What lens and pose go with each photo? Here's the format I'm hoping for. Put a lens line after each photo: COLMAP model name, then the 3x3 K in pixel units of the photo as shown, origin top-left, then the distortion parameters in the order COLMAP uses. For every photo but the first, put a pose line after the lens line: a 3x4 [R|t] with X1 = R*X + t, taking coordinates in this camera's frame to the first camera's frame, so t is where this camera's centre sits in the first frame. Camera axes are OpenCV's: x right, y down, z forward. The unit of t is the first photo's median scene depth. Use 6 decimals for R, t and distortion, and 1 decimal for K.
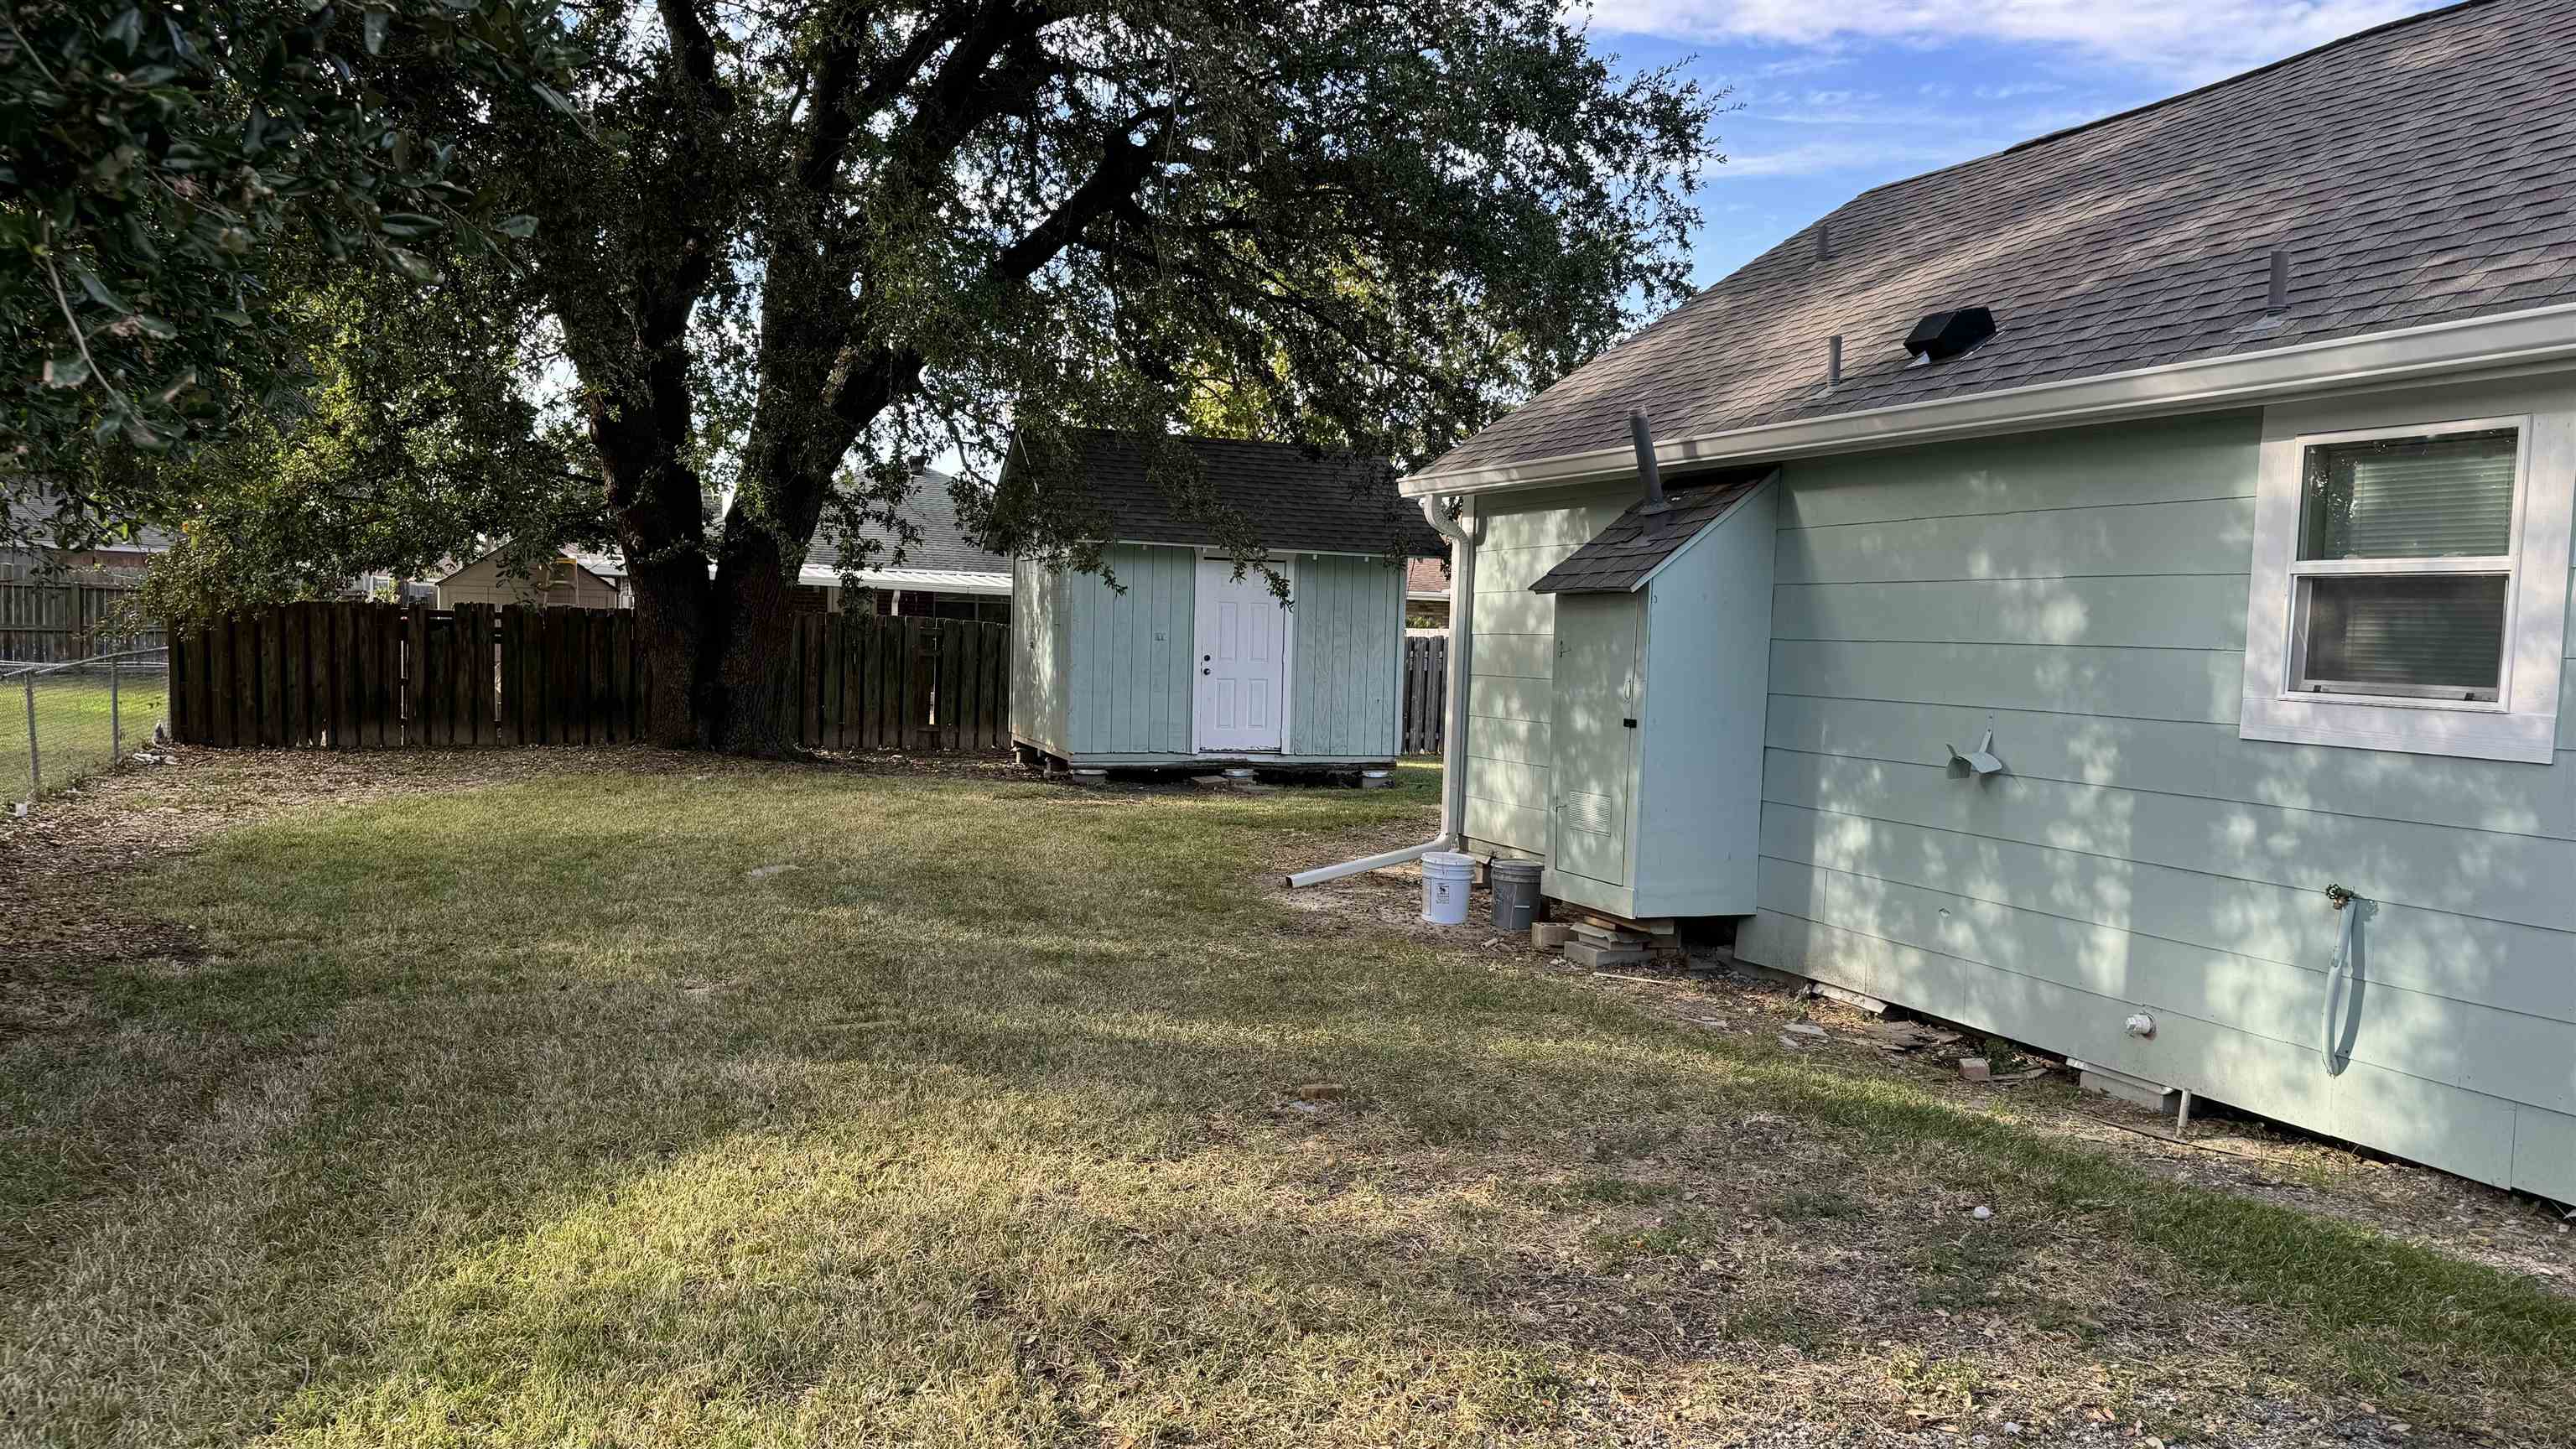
lens RADIAL K [[1799.4, 0, 1297.0], [0, 1799.4, 738.5], [0, 0, 1]] dist [0.068538, -0.076850]
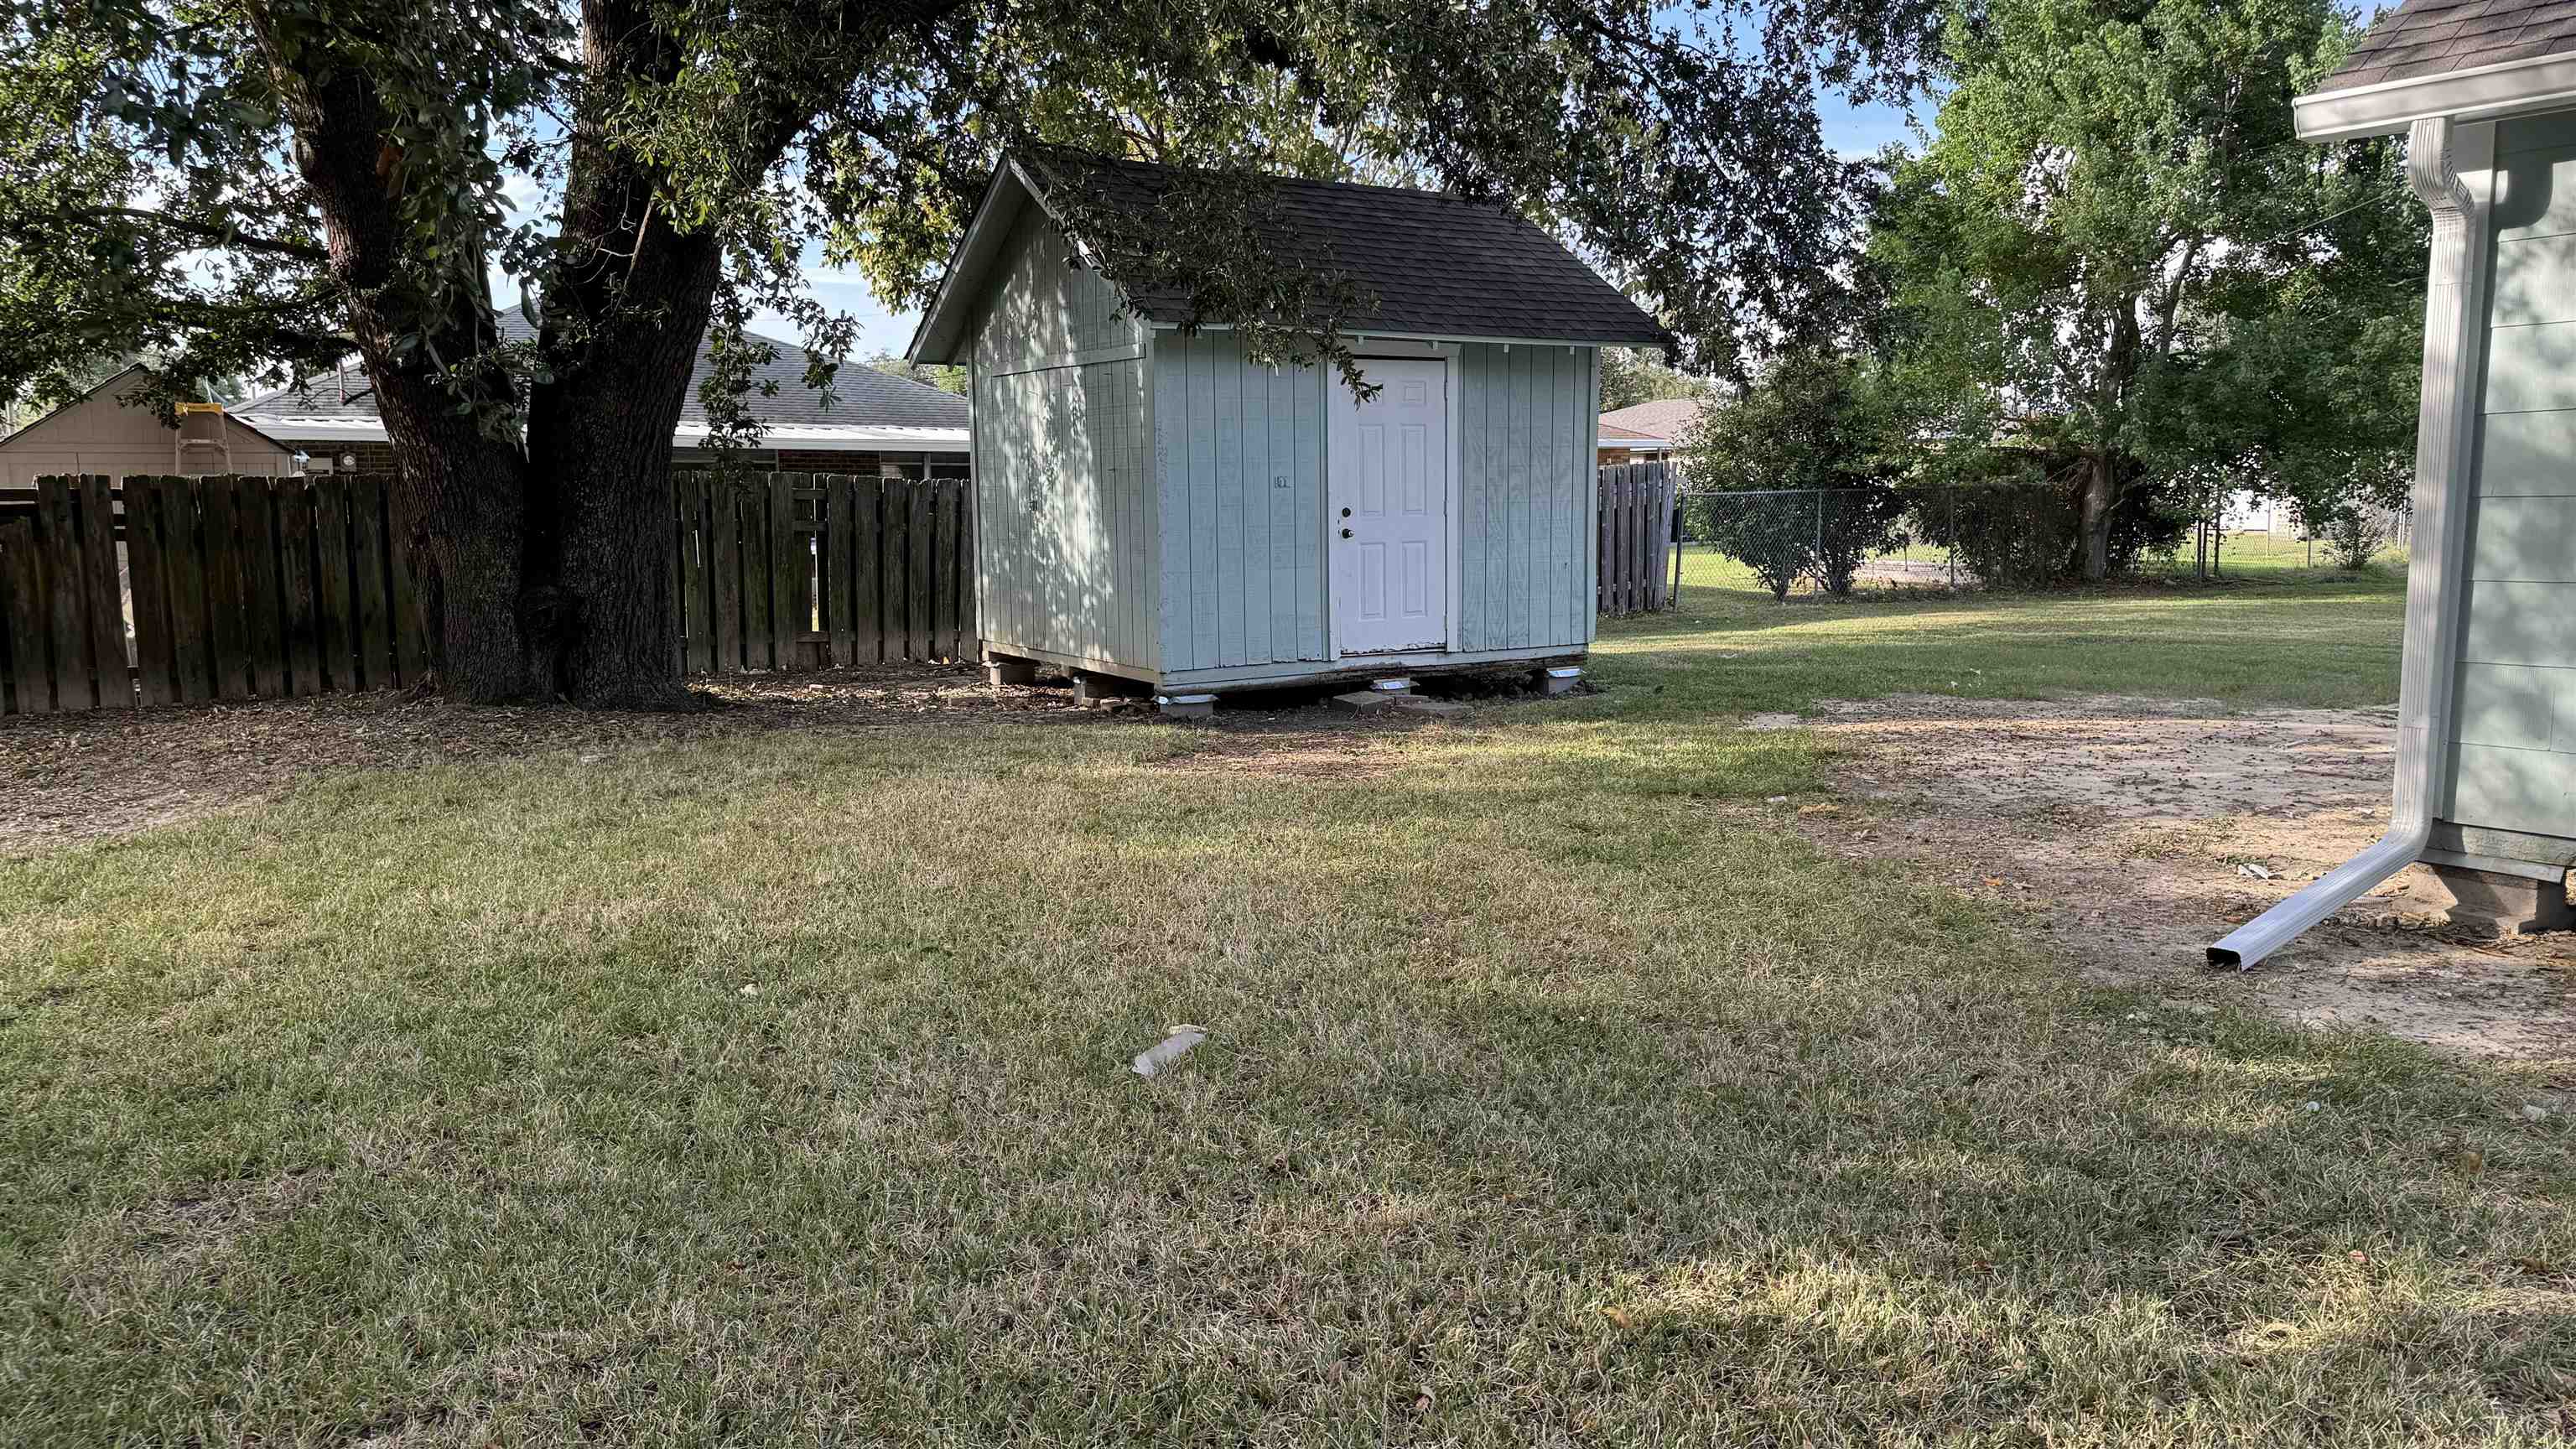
lens RADIAL K [[1799.4, 0, 1276.5], [0, 1799.4, 715.7], [0, 0, 1]] dist [0.068538, -0.076850]
pose [[0.979593, -0.064873, 0.190232, -0.195280], [0.052581, 0.996232, 0.068971, -0.016793], [-0.193989, -0.057561, 0.979313, 0.349012]]
